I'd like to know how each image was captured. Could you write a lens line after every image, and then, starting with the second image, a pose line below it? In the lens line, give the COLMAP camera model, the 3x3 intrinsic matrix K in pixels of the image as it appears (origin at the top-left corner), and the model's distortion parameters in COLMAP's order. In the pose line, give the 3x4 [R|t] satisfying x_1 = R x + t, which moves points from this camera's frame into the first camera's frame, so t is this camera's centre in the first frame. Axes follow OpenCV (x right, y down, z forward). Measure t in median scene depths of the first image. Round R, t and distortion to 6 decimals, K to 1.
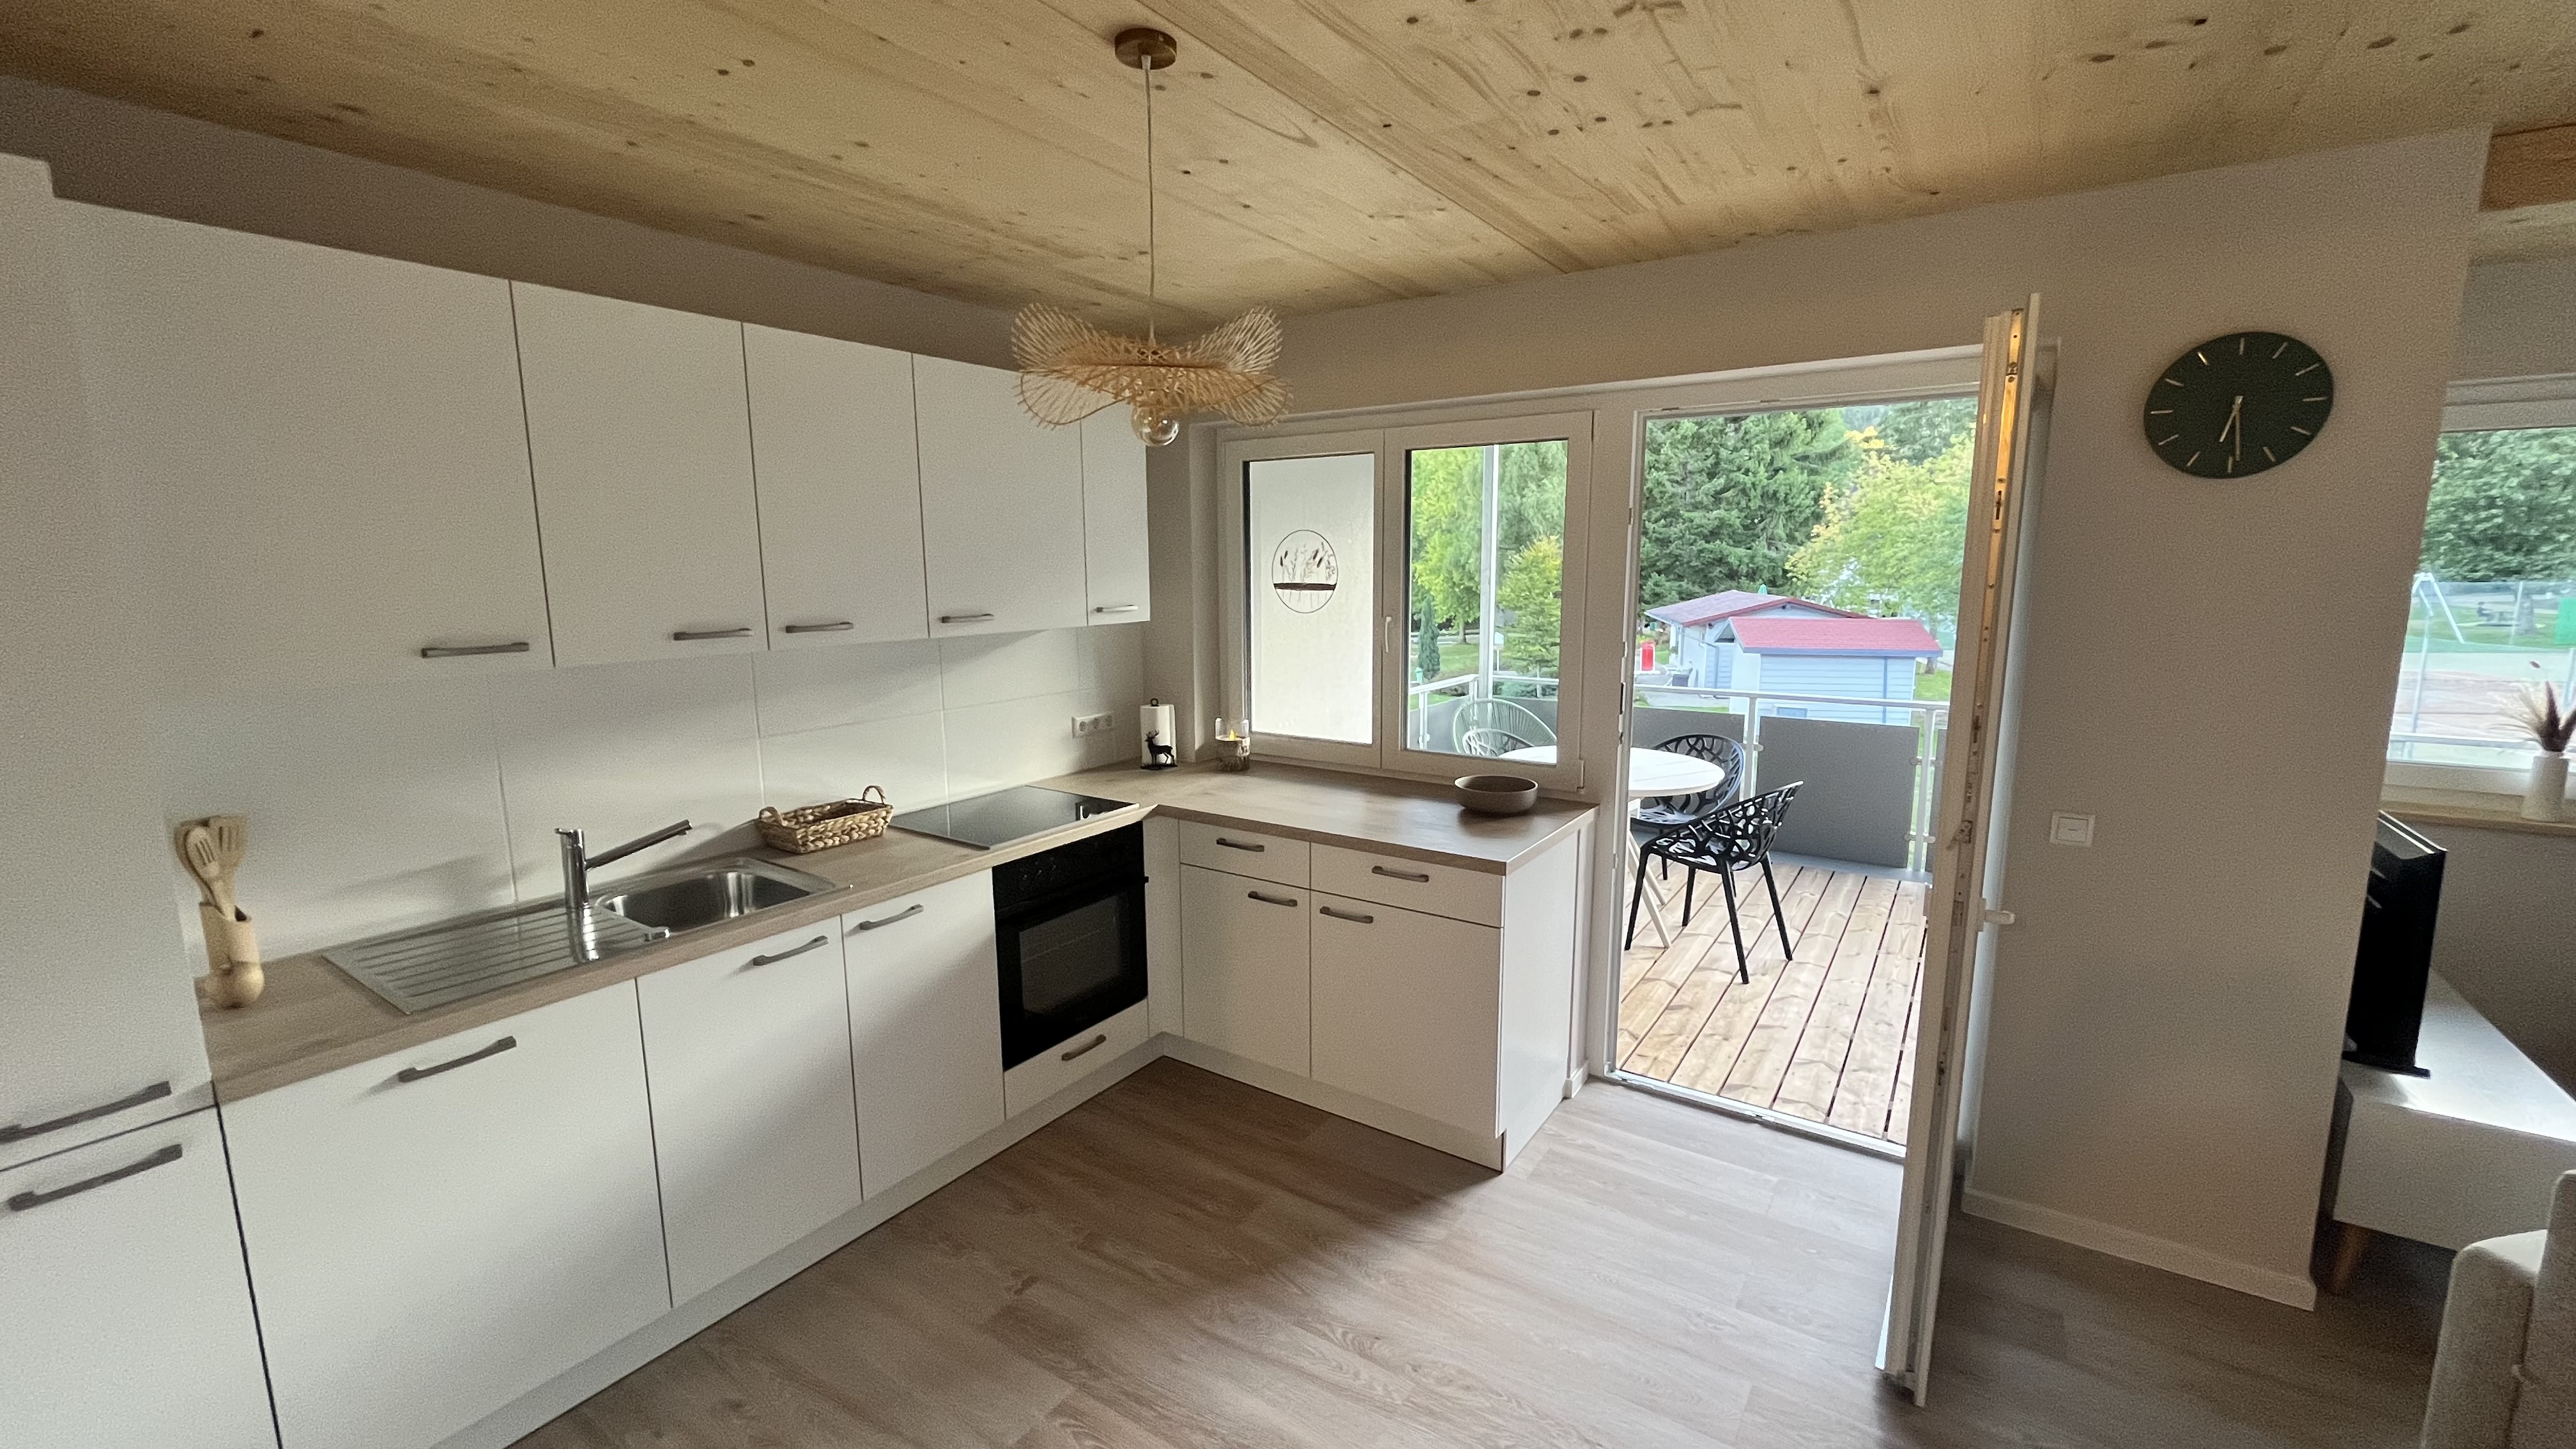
lens RADIAL K [[1044.5, 0, 1283.7], [0, 1044.5, 728.4], [0, 0, 1]] dist [-0.002118, -0.000653]
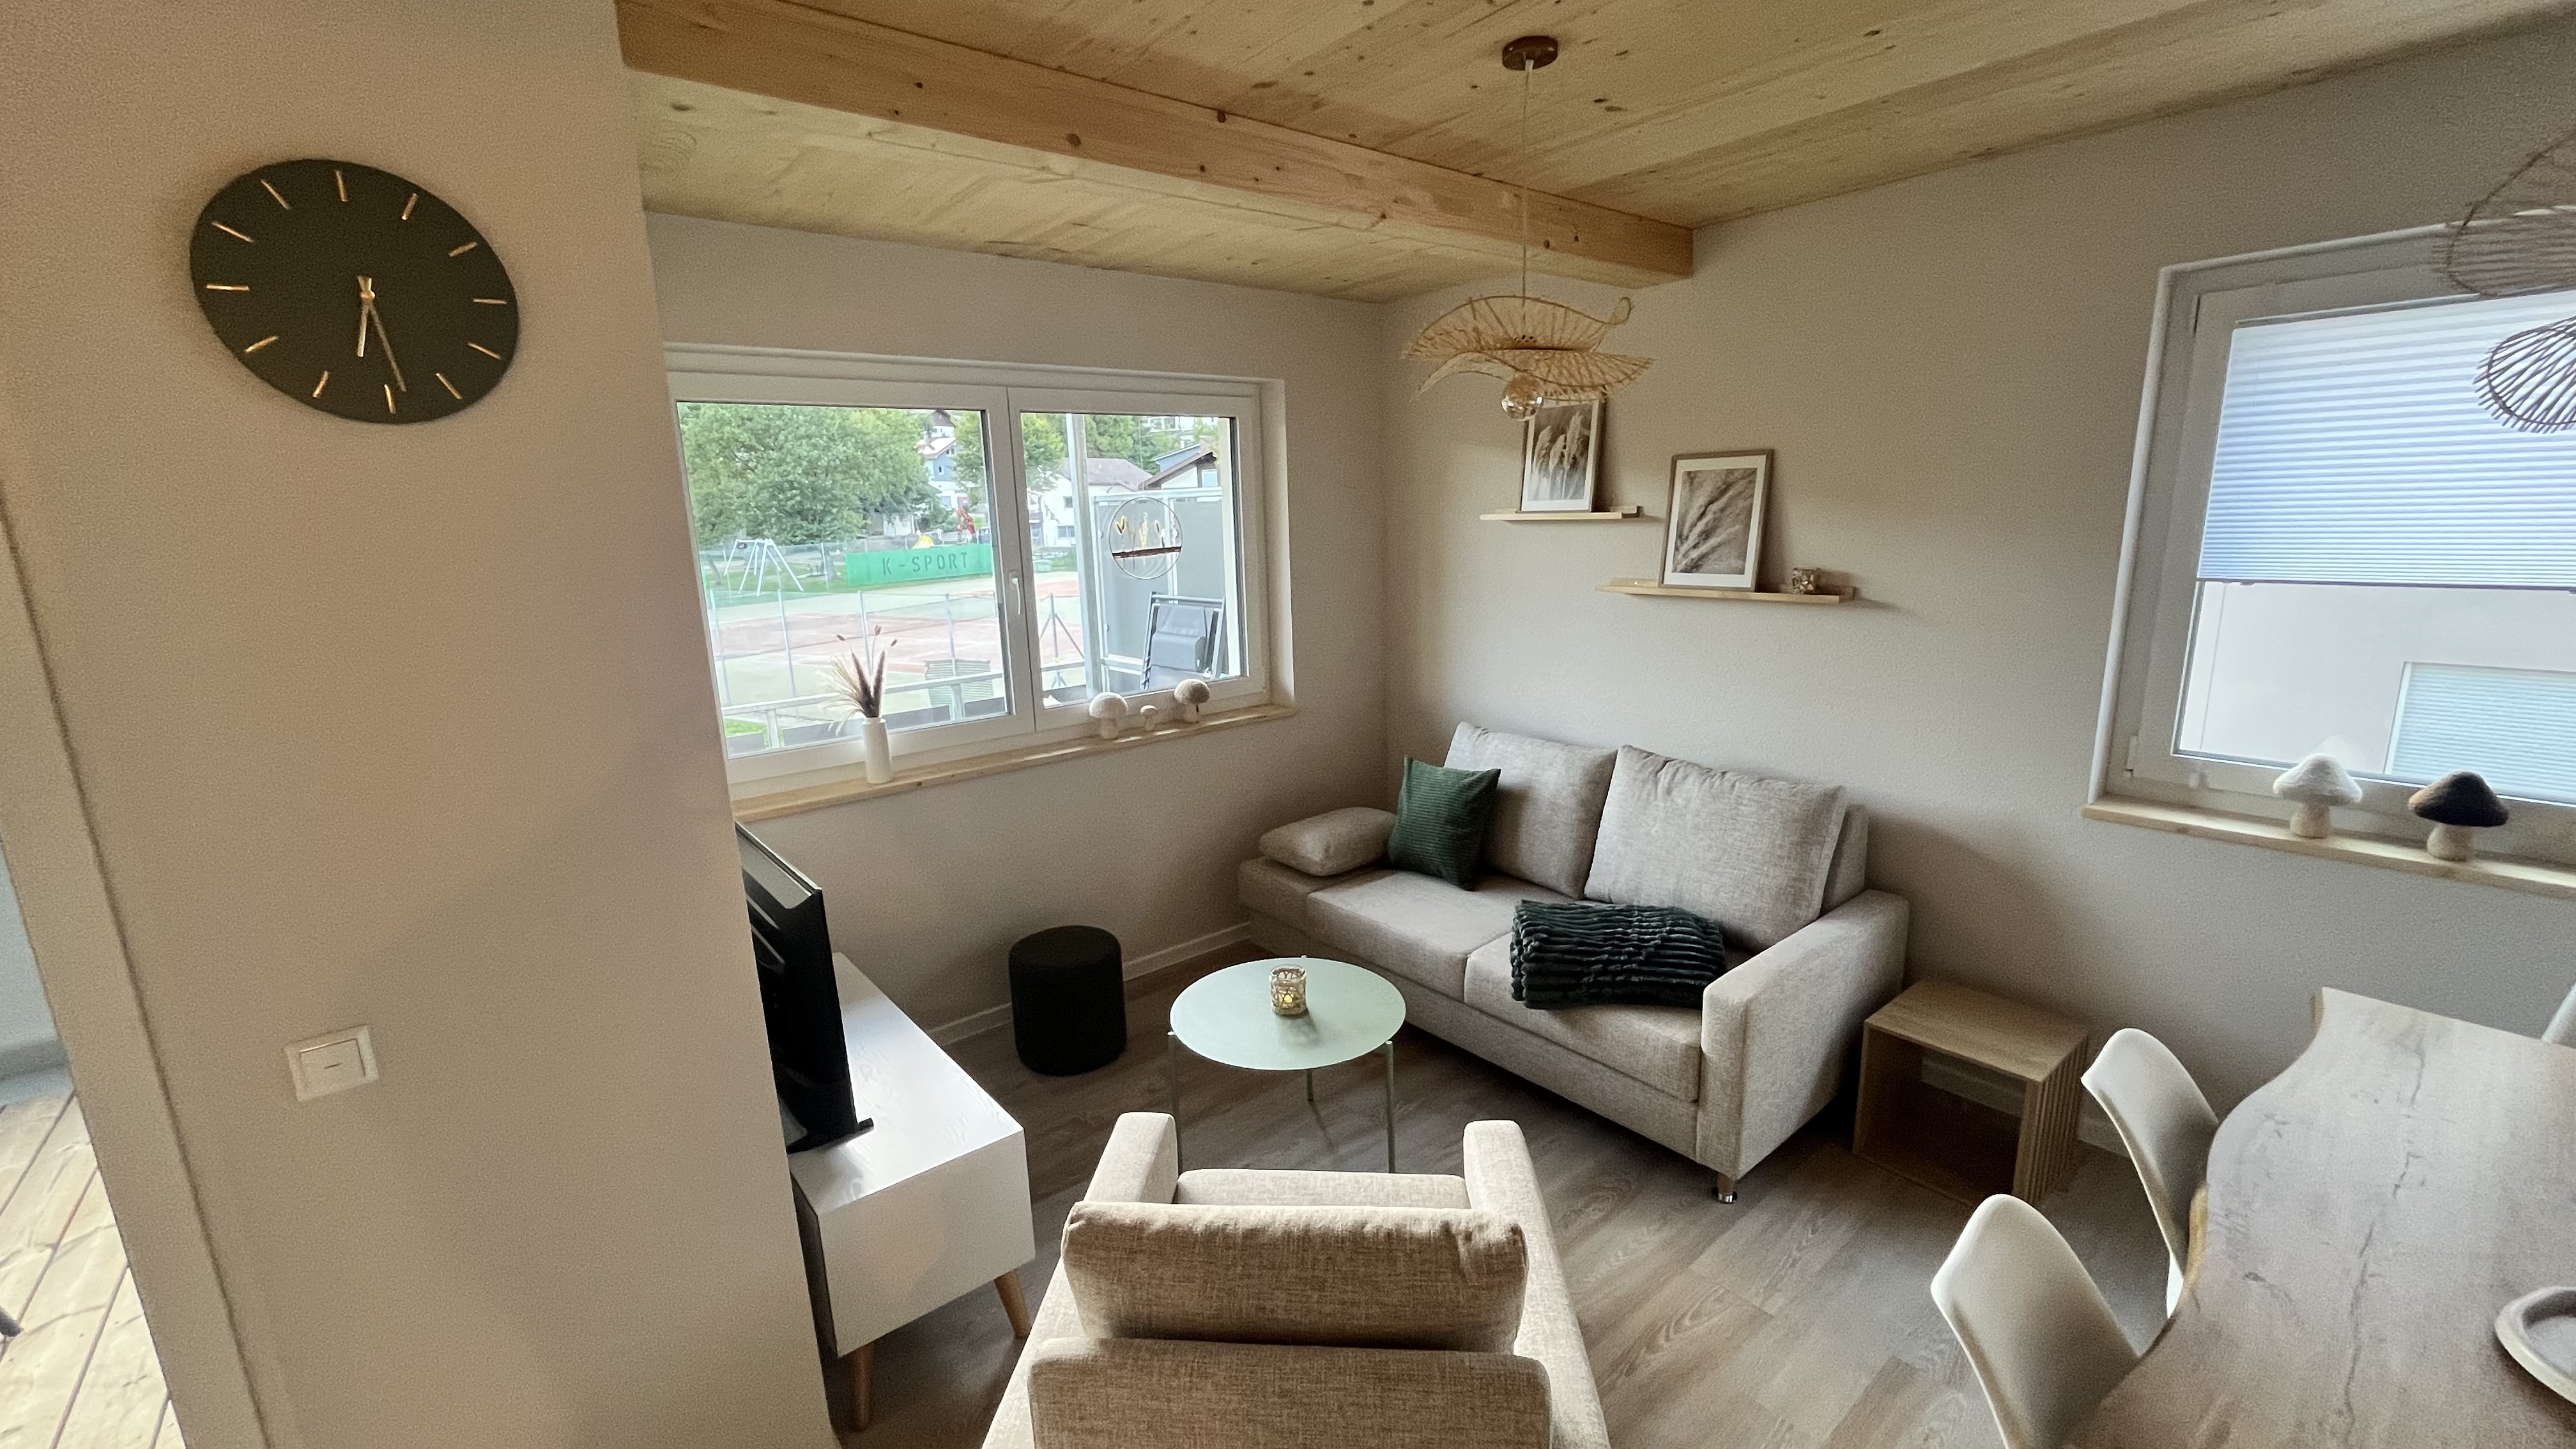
lens RADIAL K [[1044.5, 0, 1274.8], [0, 1044.5, 725.3], [0, 0, 1]] dist [-0.002118, -0.000653]
pose [[0.294484, -0.200122, 0.934468, 0.023557], [0.183531, 0.971470, 0.150209, -0.003678], [-0.937868, 0.127269, 0.322811, 0.018602]]
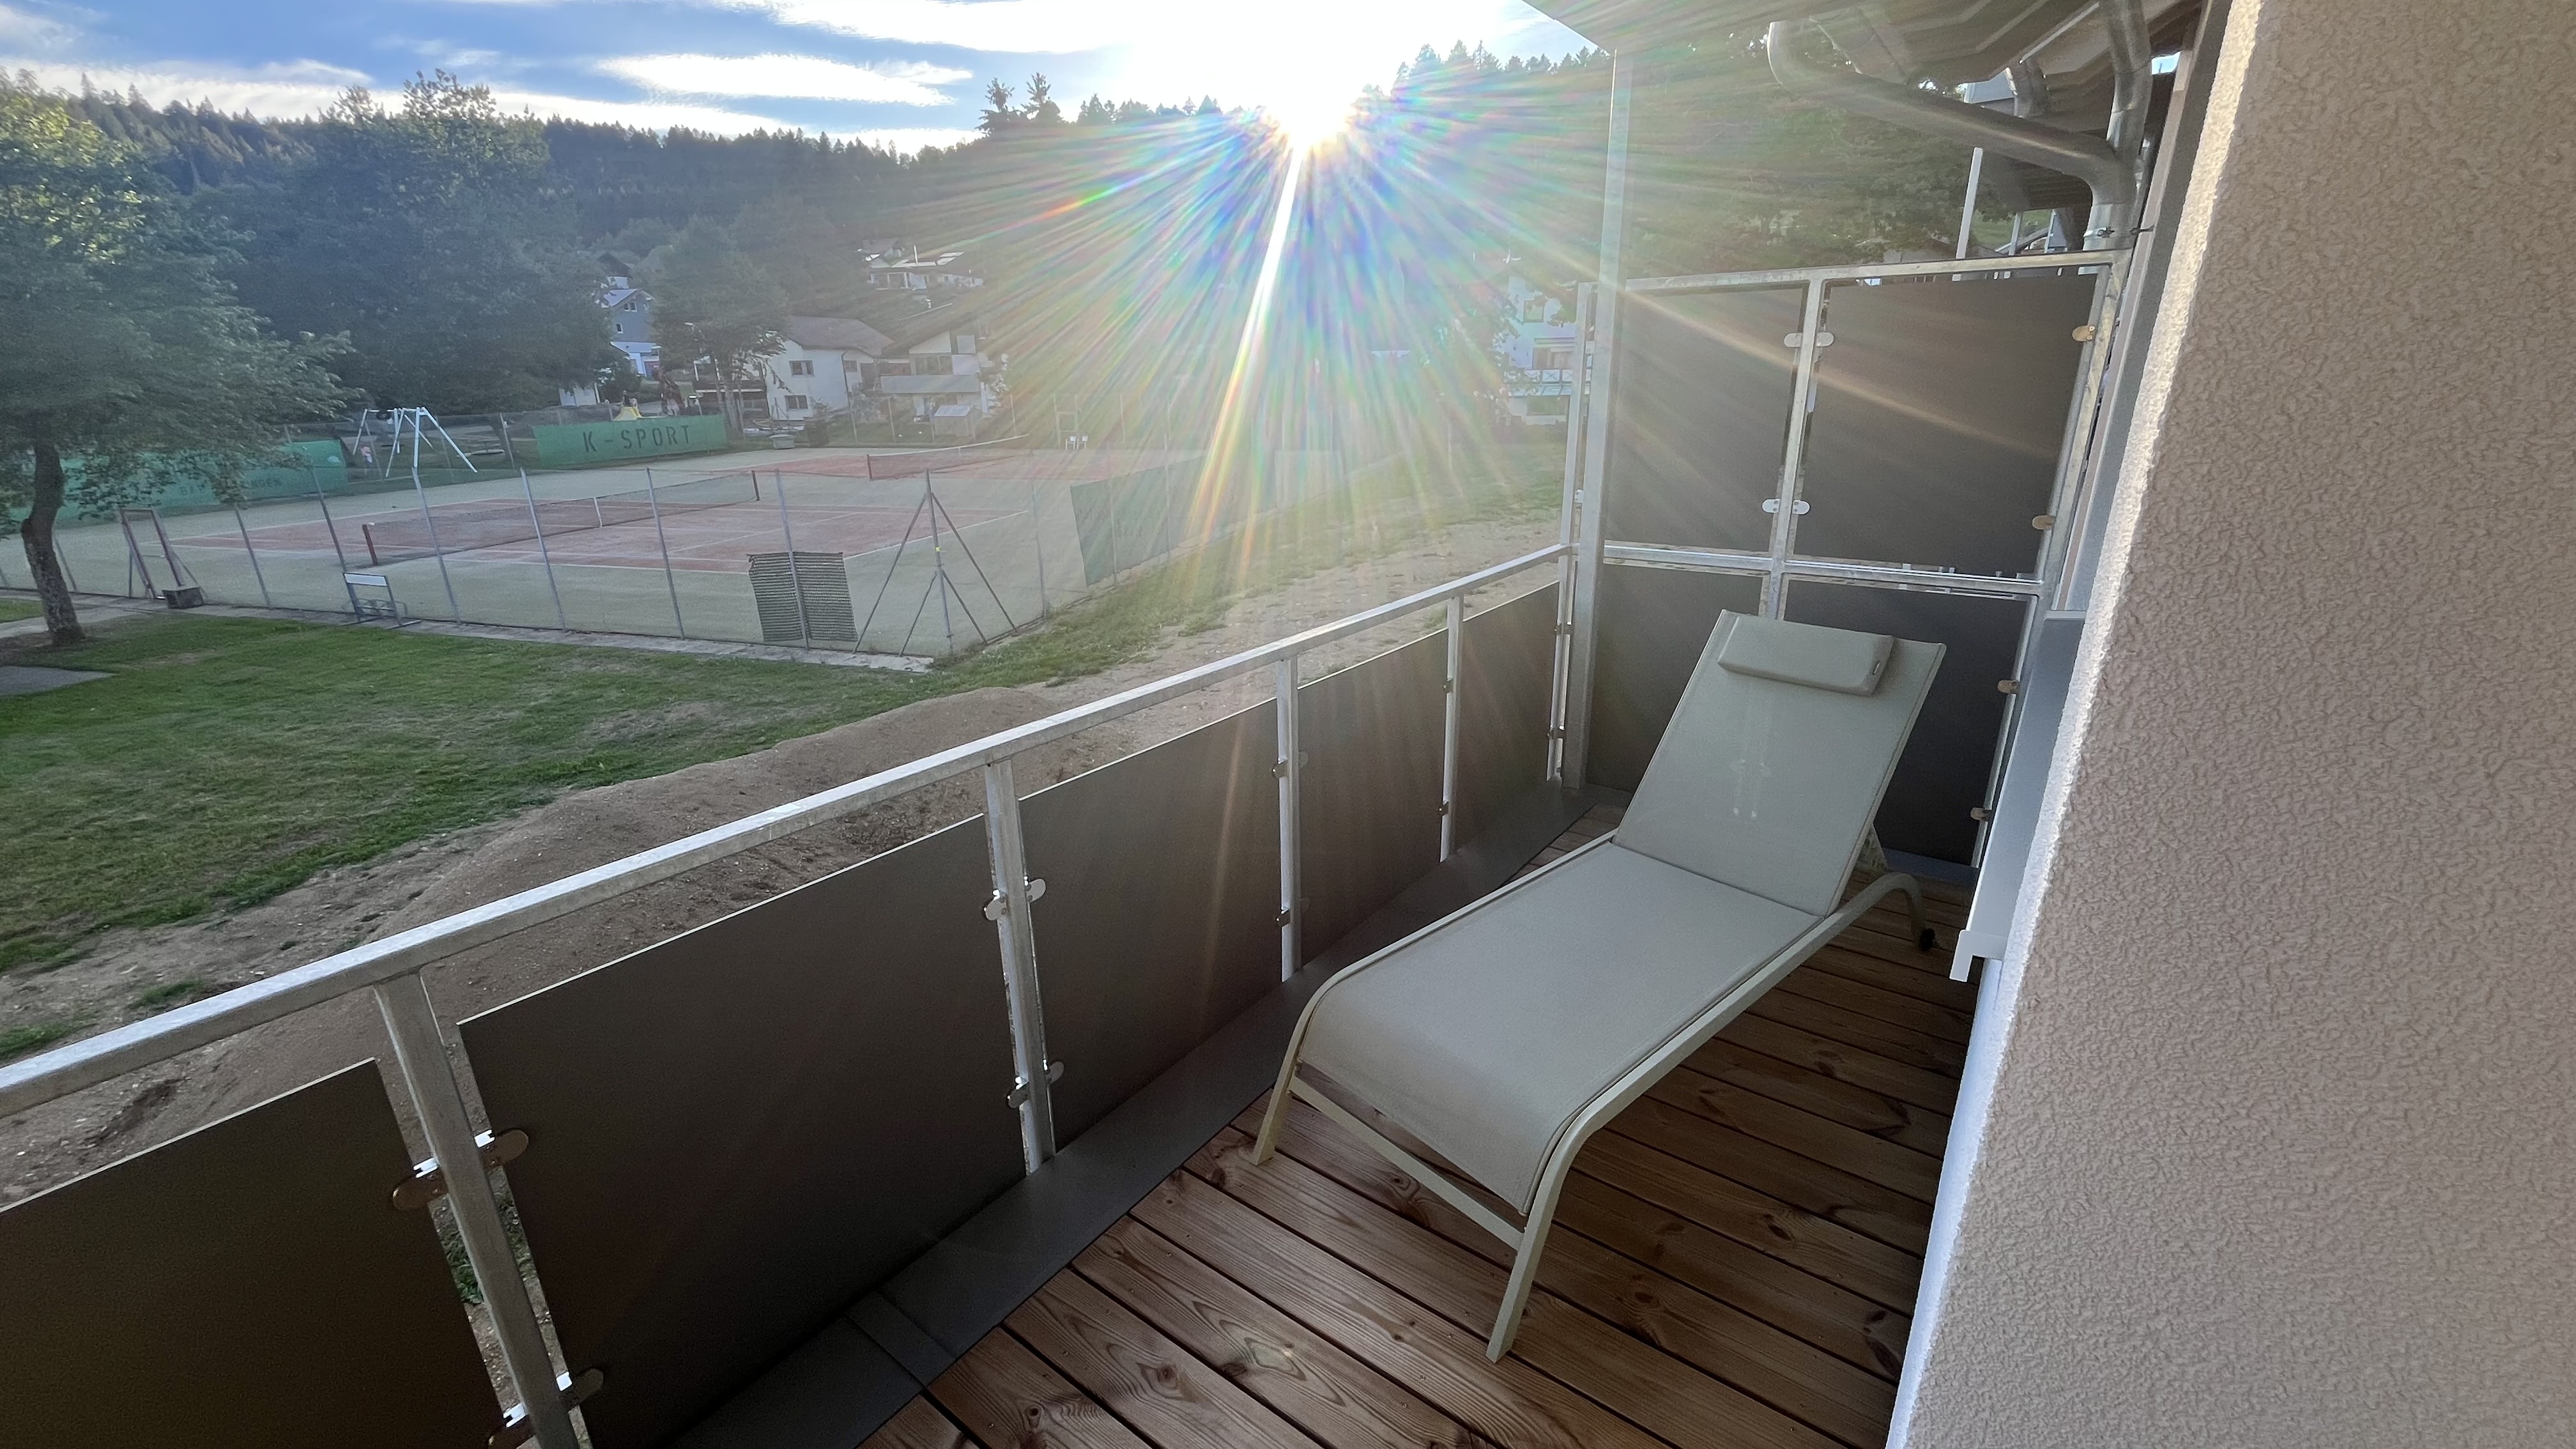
lens RADIAL K [[1044.5, 0, 1284.0], [0, 1044.5, 724.7], [0, 0, 1]] dist [-0.002118, -0.000653]
pose [[0.051402, -0.314341, 0.947917, 0.051969], [0.178560, 0.936770, 0.300962, -0.012119], [-0.982585, 0.153790, 0.104281, 0.093773]]
